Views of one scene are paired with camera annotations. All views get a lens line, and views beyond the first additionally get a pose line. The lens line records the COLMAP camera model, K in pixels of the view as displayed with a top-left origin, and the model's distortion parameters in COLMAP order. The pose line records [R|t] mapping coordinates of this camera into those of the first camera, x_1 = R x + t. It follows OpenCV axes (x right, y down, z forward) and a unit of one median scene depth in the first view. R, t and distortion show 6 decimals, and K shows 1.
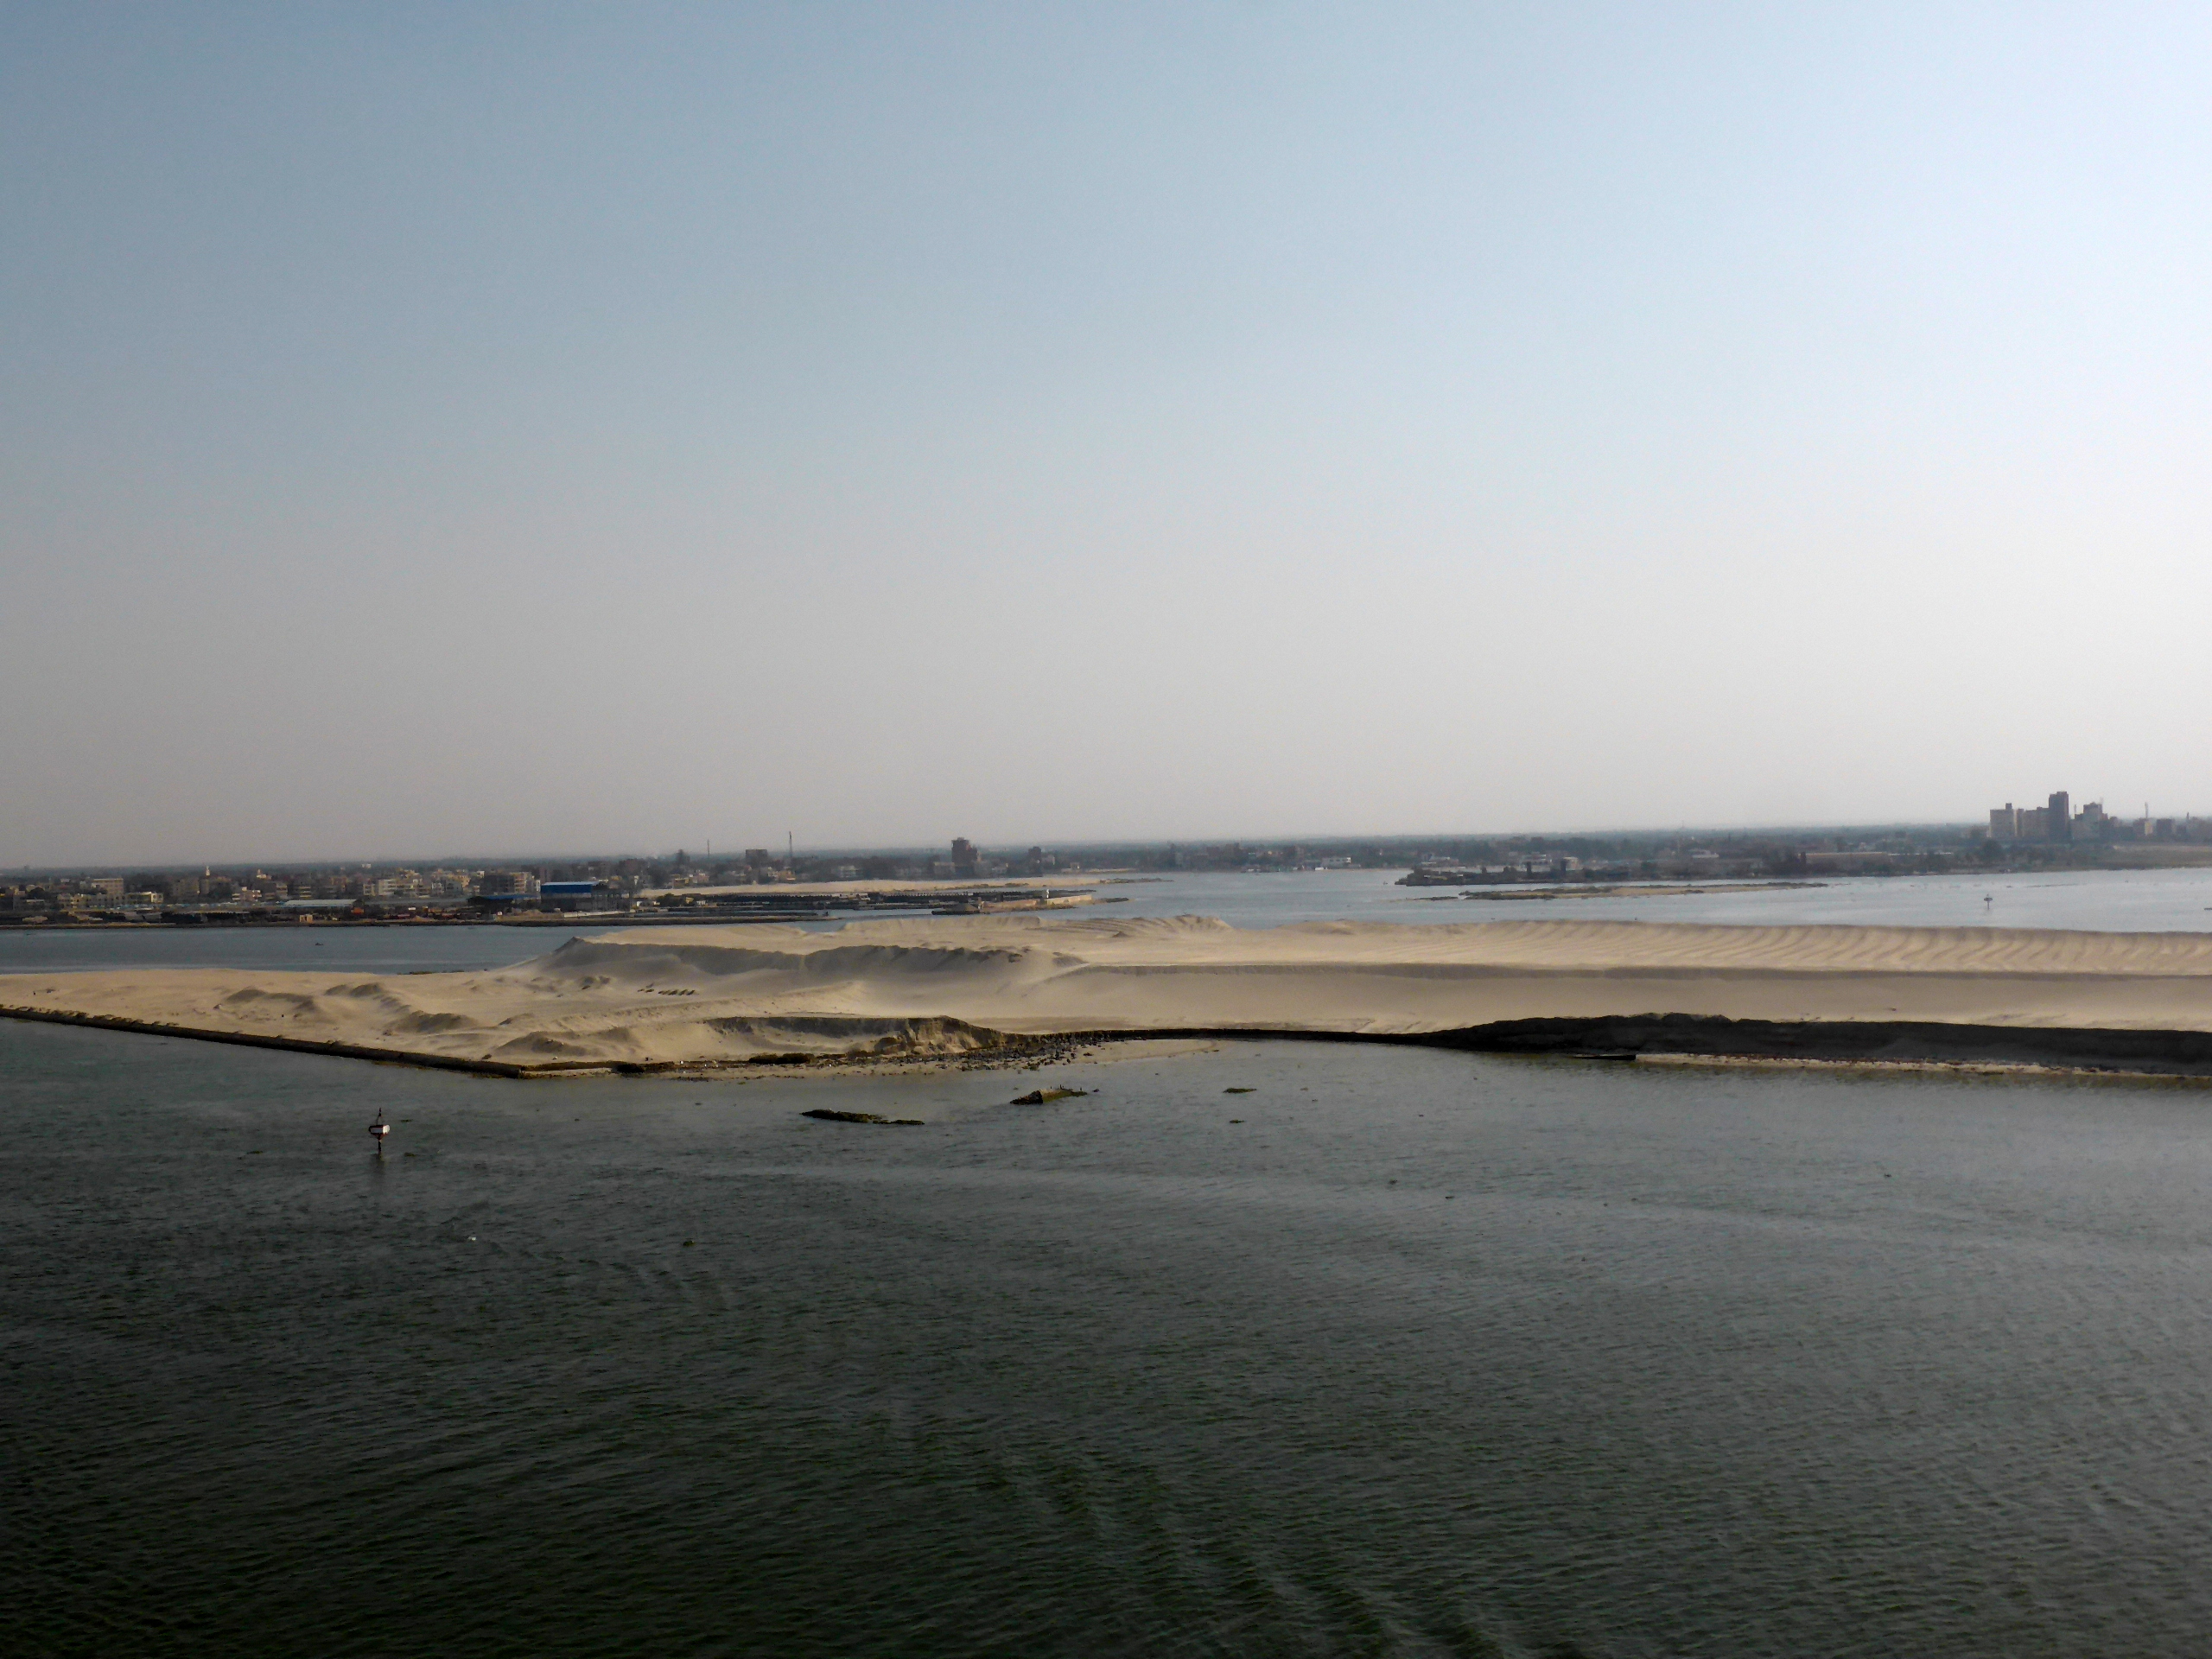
lens RADIAL K [[2436.2, 0, 1105.2], [0, 2436.2, 834.5], [0, 0, 1]] dist [-0.012072, 0.000000]
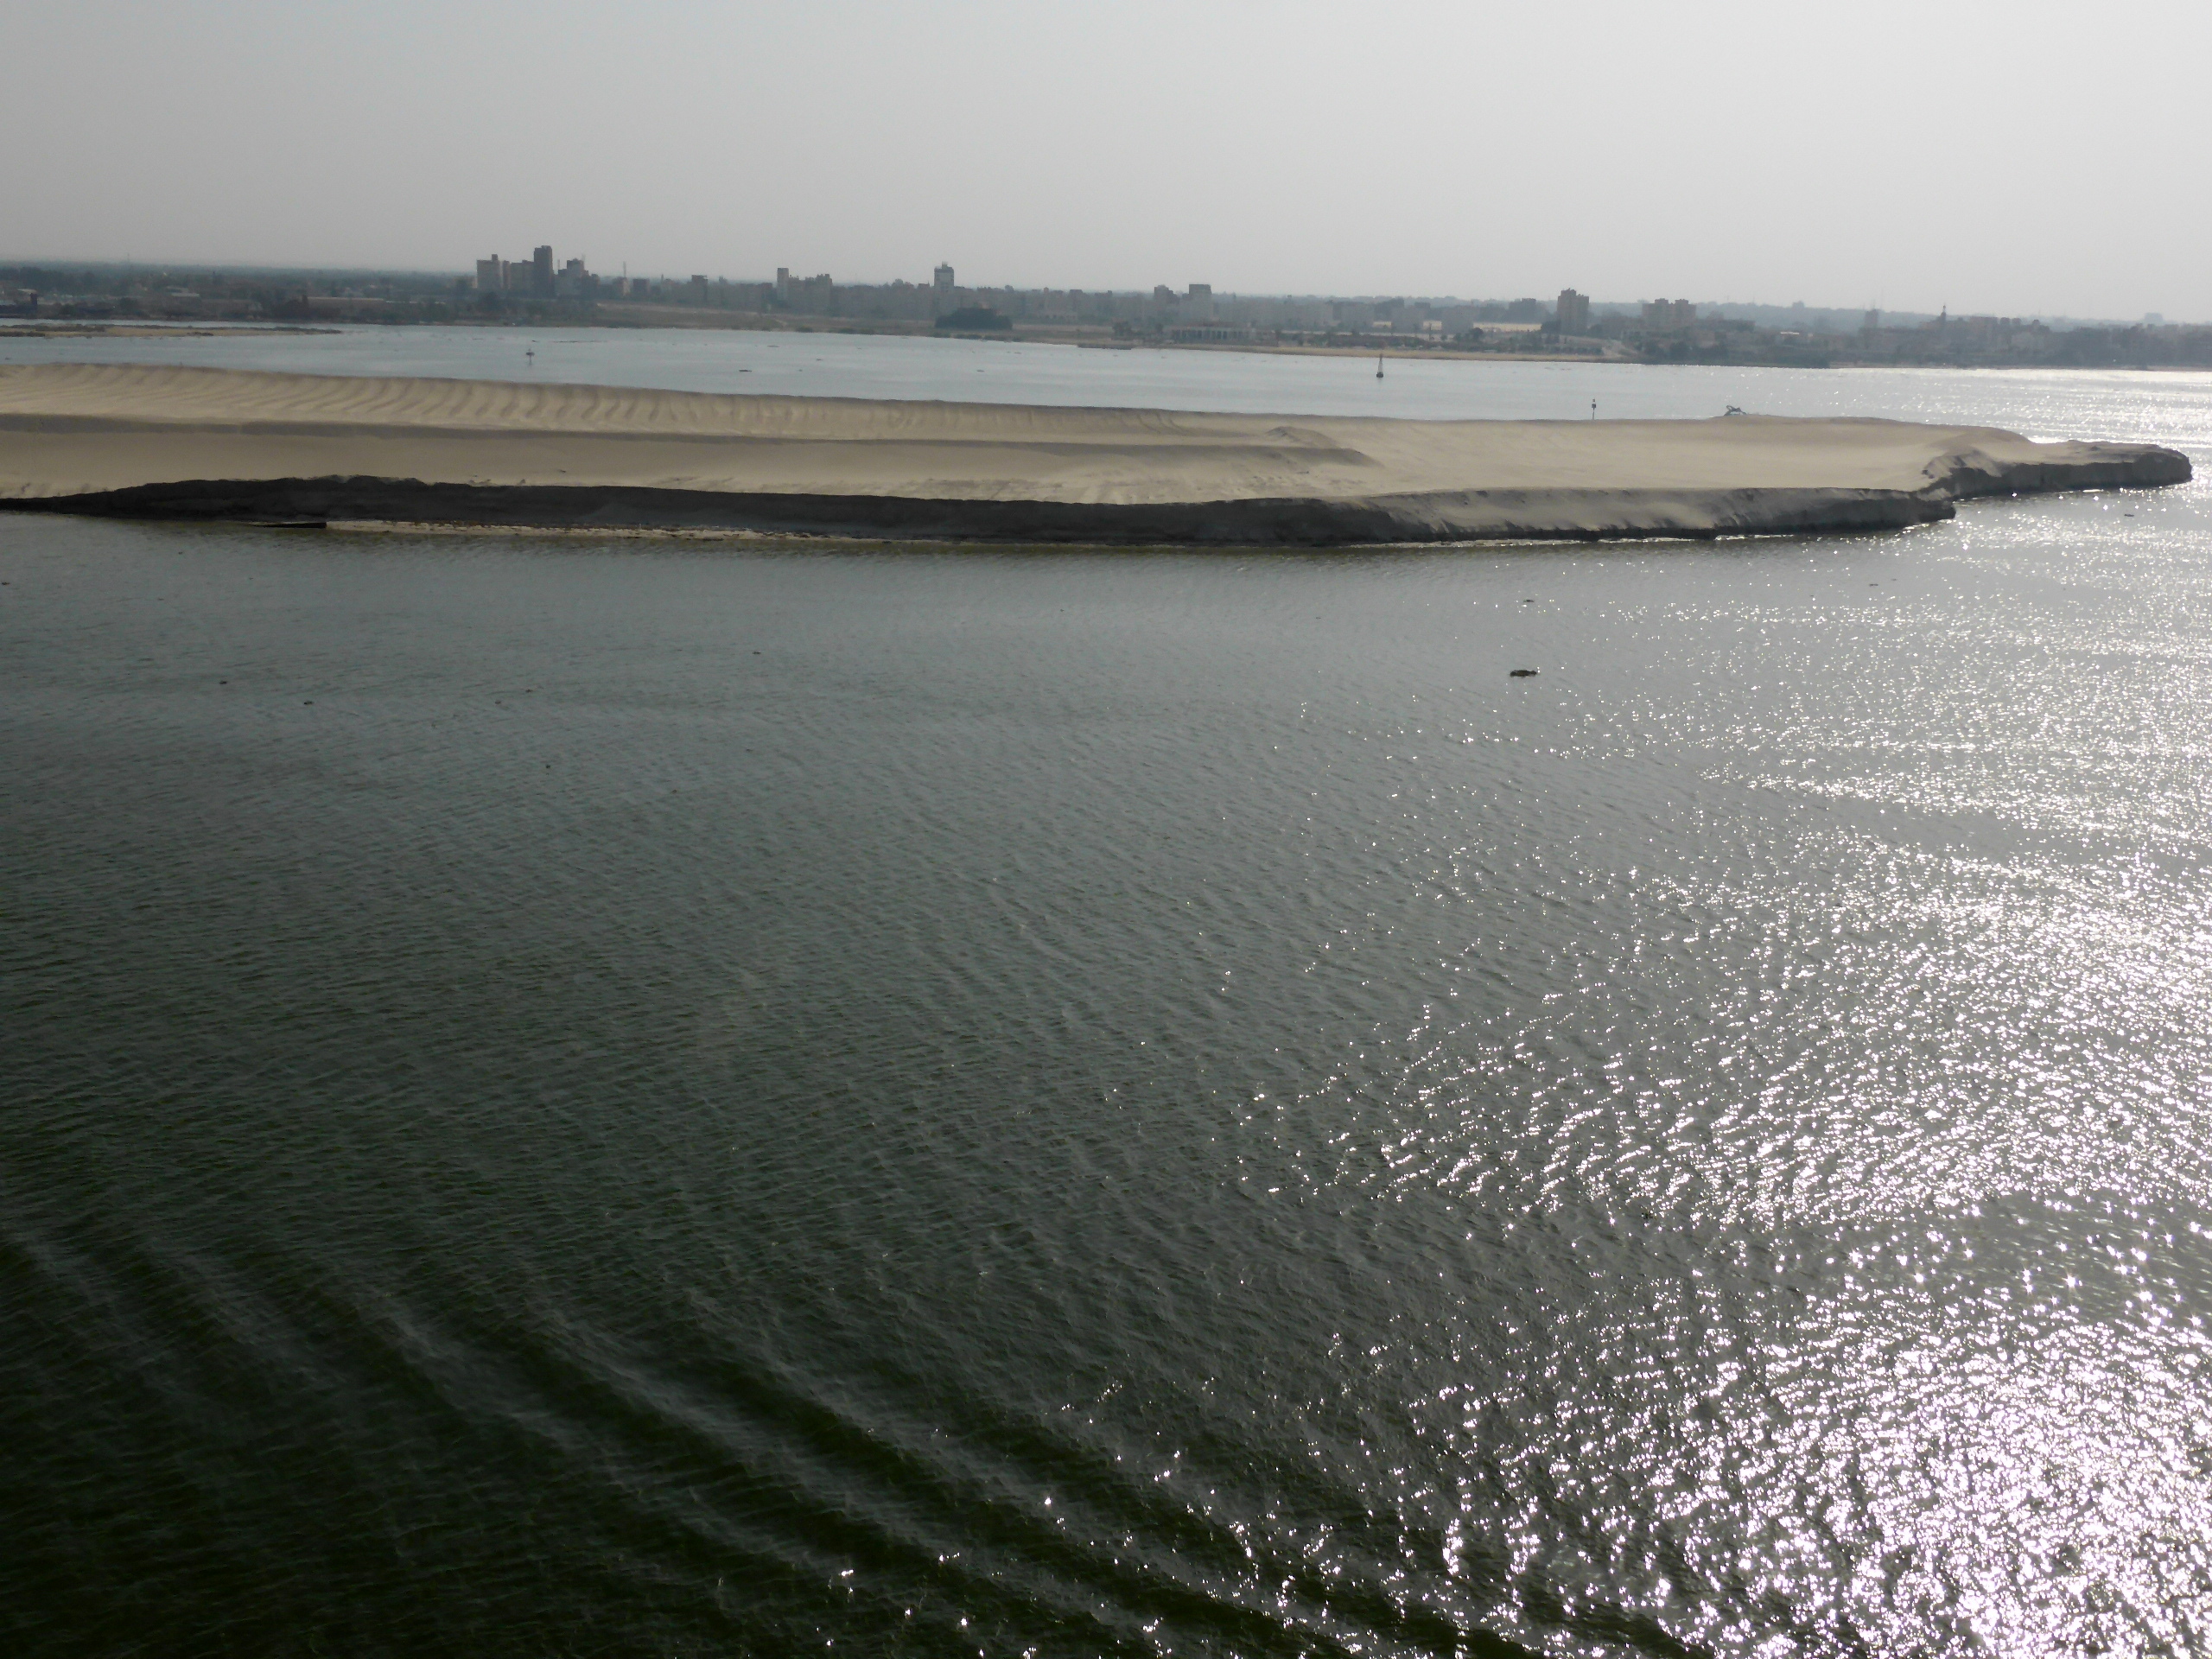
lens RADIAL K [[2436.2, 0, 1106.3], [0, 2436.2, 826.2], [0, 0, 1]] dist [-0.012072, 0.000000]
pose [[0.799648, -0.081646, 0.594893, -0.083746], [-0.050986, 0.977903, 0.202747, 0.003046], [-0.598301, -0.192457, 0.777815, 0.095993]]
